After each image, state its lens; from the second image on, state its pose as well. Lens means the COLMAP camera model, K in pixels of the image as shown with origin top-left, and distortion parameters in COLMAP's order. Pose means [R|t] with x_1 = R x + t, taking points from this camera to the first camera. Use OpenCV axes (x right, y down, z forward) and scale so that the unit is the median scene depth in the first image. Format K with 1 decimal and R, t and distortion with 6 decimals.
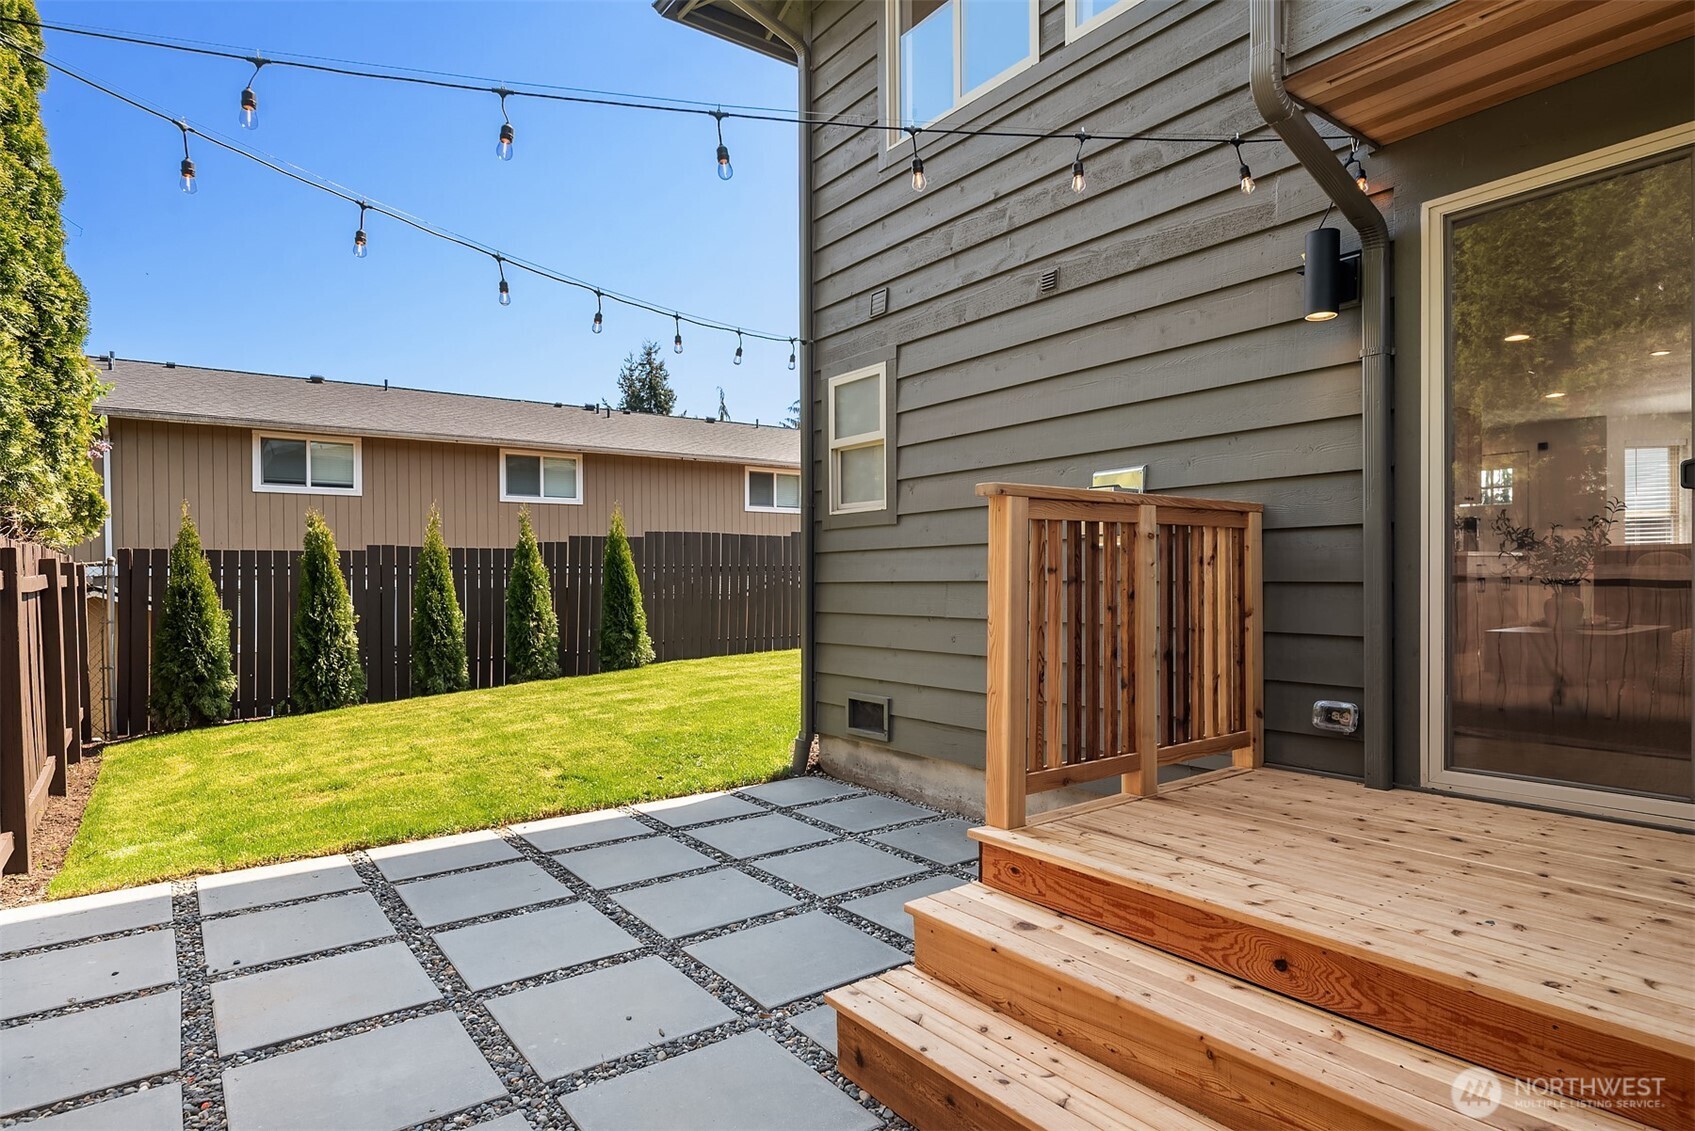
lens RADIAL K [[916.9, 0, 844.5], [0, 916.9, 588.0], [0, 0, 1]] dist [-0.002040, -0.000196]
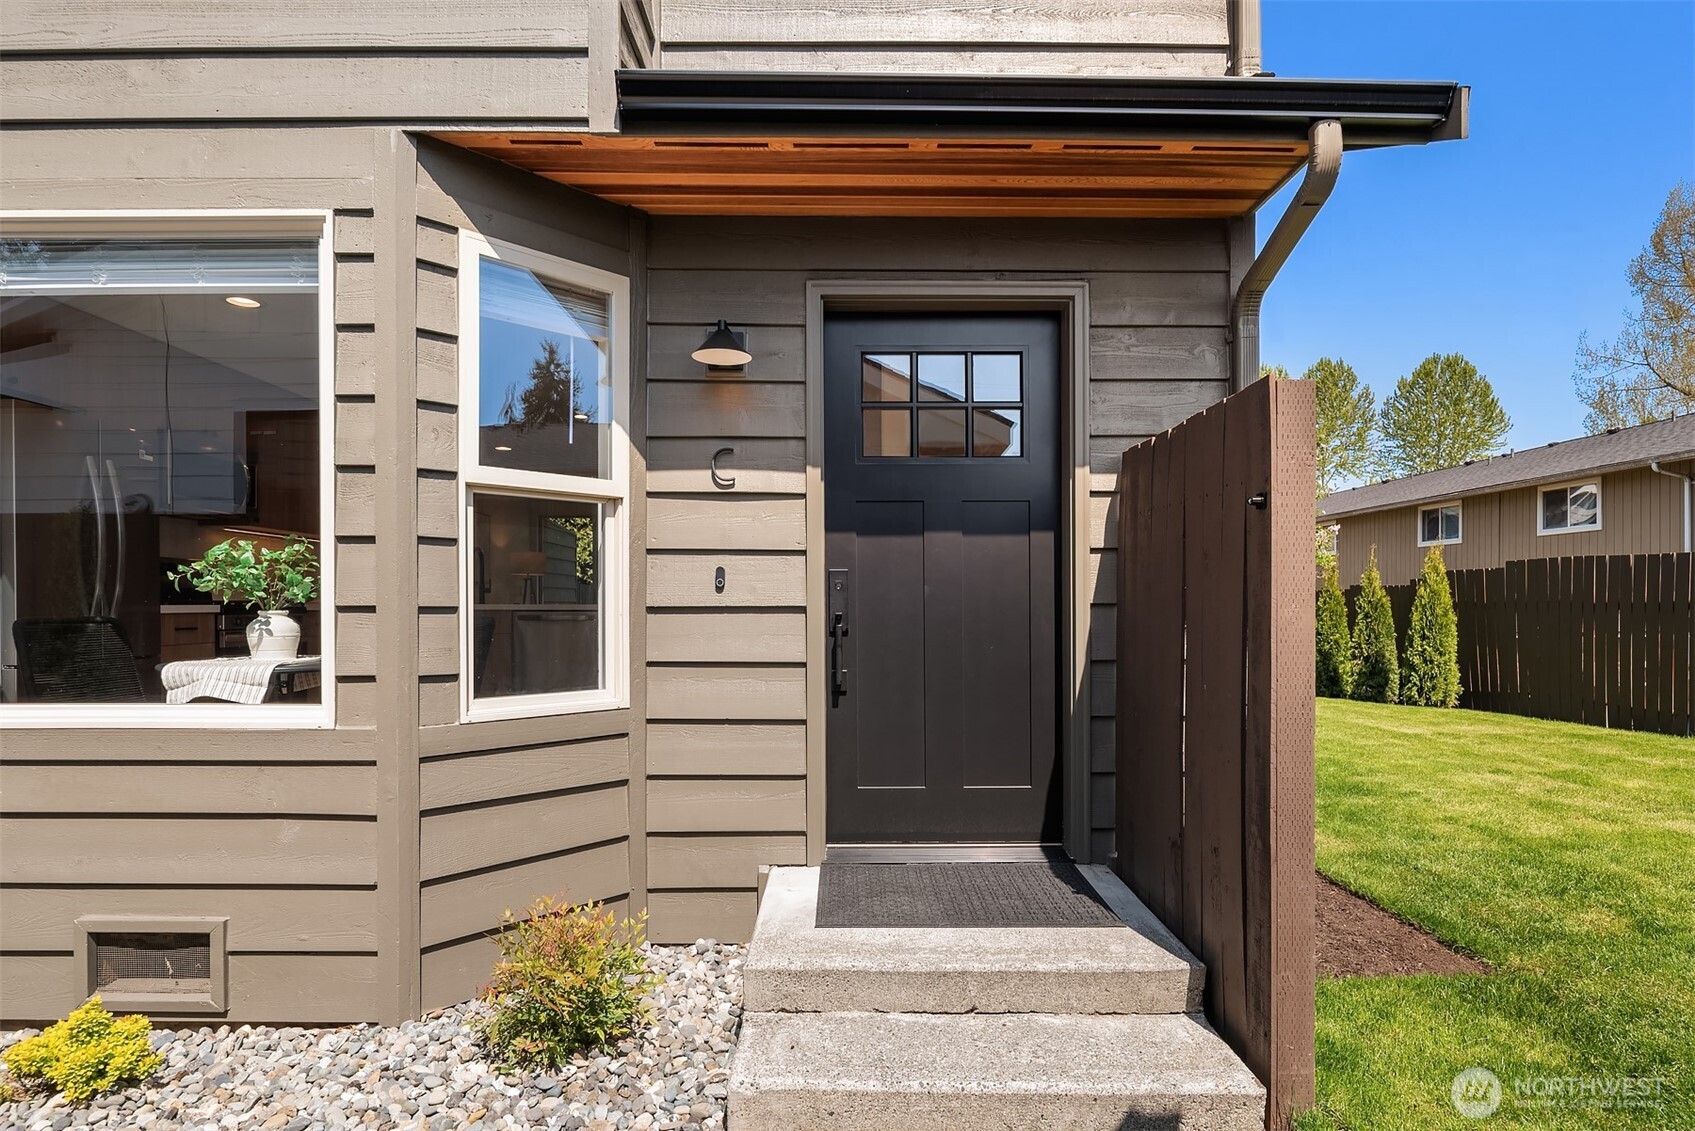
lens RADIAL K [[916.9, 0, 844.5], [0, 916.9, 588.0], [0, 0, 1]] dist [-0.002040, -0.000196]
pose [[-0.599593, 0.003579, -0.800297, 0.856473], [0.004332, 0.999990, 0.001227, -0.042960], [0.800293, -0.002731, -0.599603, 0.978067]]
